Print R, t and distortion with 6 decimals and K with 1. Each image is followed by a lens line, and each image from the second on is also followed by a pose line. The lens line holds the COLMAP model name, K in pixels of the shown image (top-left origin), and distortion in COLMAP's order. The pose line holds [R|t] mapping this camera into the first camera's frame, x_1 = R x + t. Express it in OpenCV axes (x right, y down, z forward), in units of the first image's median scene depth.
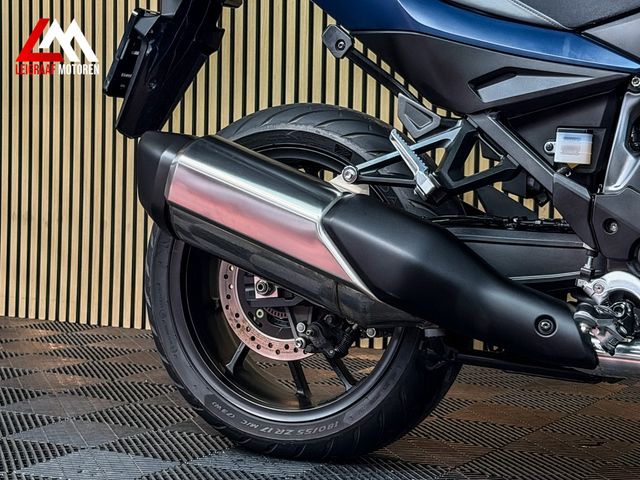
lens RADIAL K [[1439.7, 0, 314.9], [0, 1439.7, 242.6], [0, 0, 1]] dist [0.150254, 0.000000]
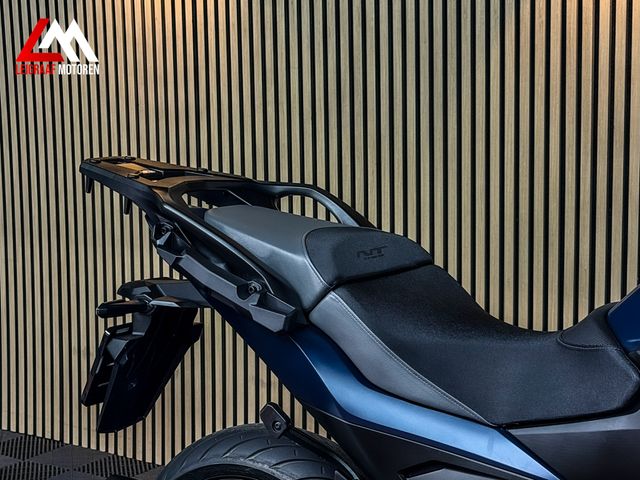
lens RADIAL K [[1439.7, 0, 318.0], [0, 1439.7, 241.0], [0, 0, 1]] dist [0.150254, 0.000000]
pose [[0.993882, -0.010747, -0.109920, 0.160693], [0.019284, 0.996853, 0.076897, -0.345535], [0.108748, -0.078547, 0.990961, -0.001492]]
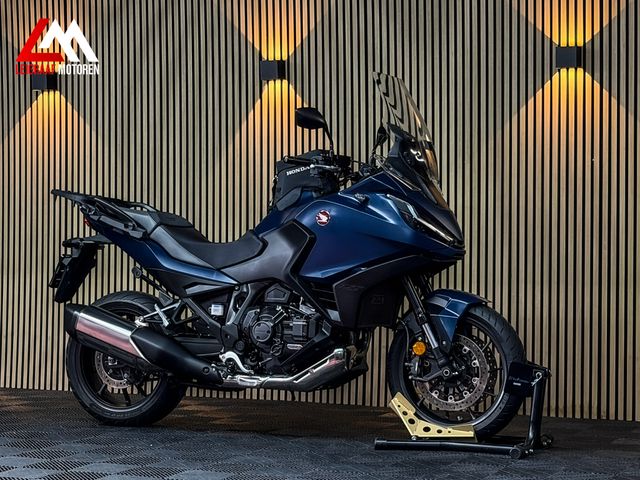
lens RADIAL K [[1439.7, 0, 313.1], [0, 1439.7, 237.4], [0, 0, 1]] dist [0.150254, 0.000000]
pose [[0.996932, -0.007871, 0.077870, 0.140935], [0.013720, 0.997099, -0.074863, 0.009491], [-0.077055, 0.075701, 0.994149, -1.859677]]
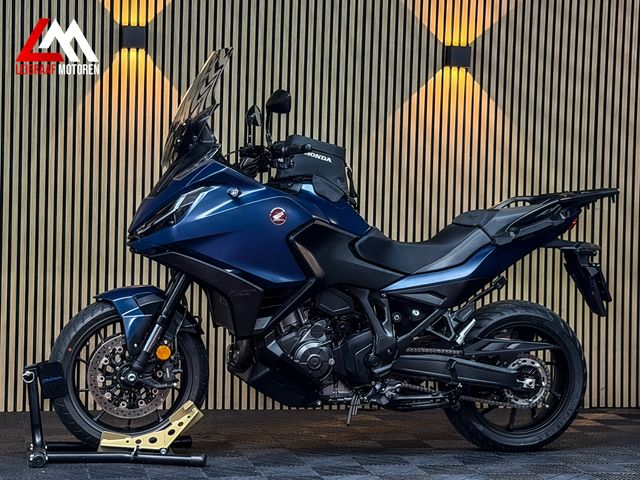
lens RADIAL K [[1438.0, 0, 312.9], [0, 1438.0, 241.7], [0, 0, 1]] dist [0.118846, 0.000000]
pose [[0.753024, -0.002628, 0.657988, -1.400999], [0.032841, 0.998896, -0.033595, -0.102146], [-0.657173, 0.046907, 0.752279, -0.976532]]
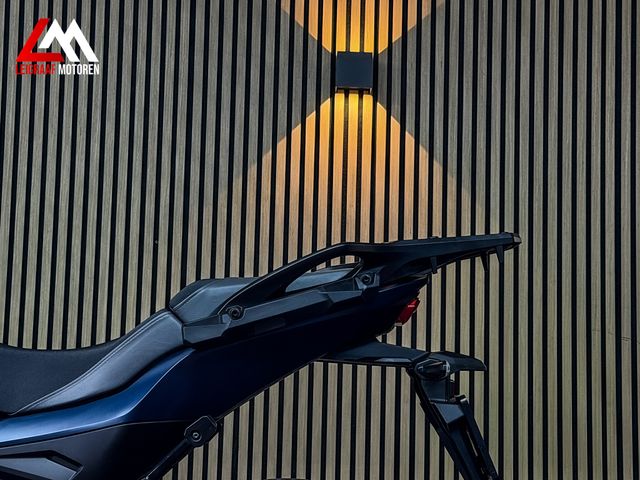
lens RADIAL K [[1438.0, 0, 320.7], [0, 1438.0, 243.8], [0, 0, 1]] dist [0.118846, 0.000000]
pose [[0.871157, 0.084082, 0.483753, 0.035039], [0.021579, 0.977720, -0.208800, -0.012671], [-0.490531, 0.192336, 0.849933, -0.302869]]
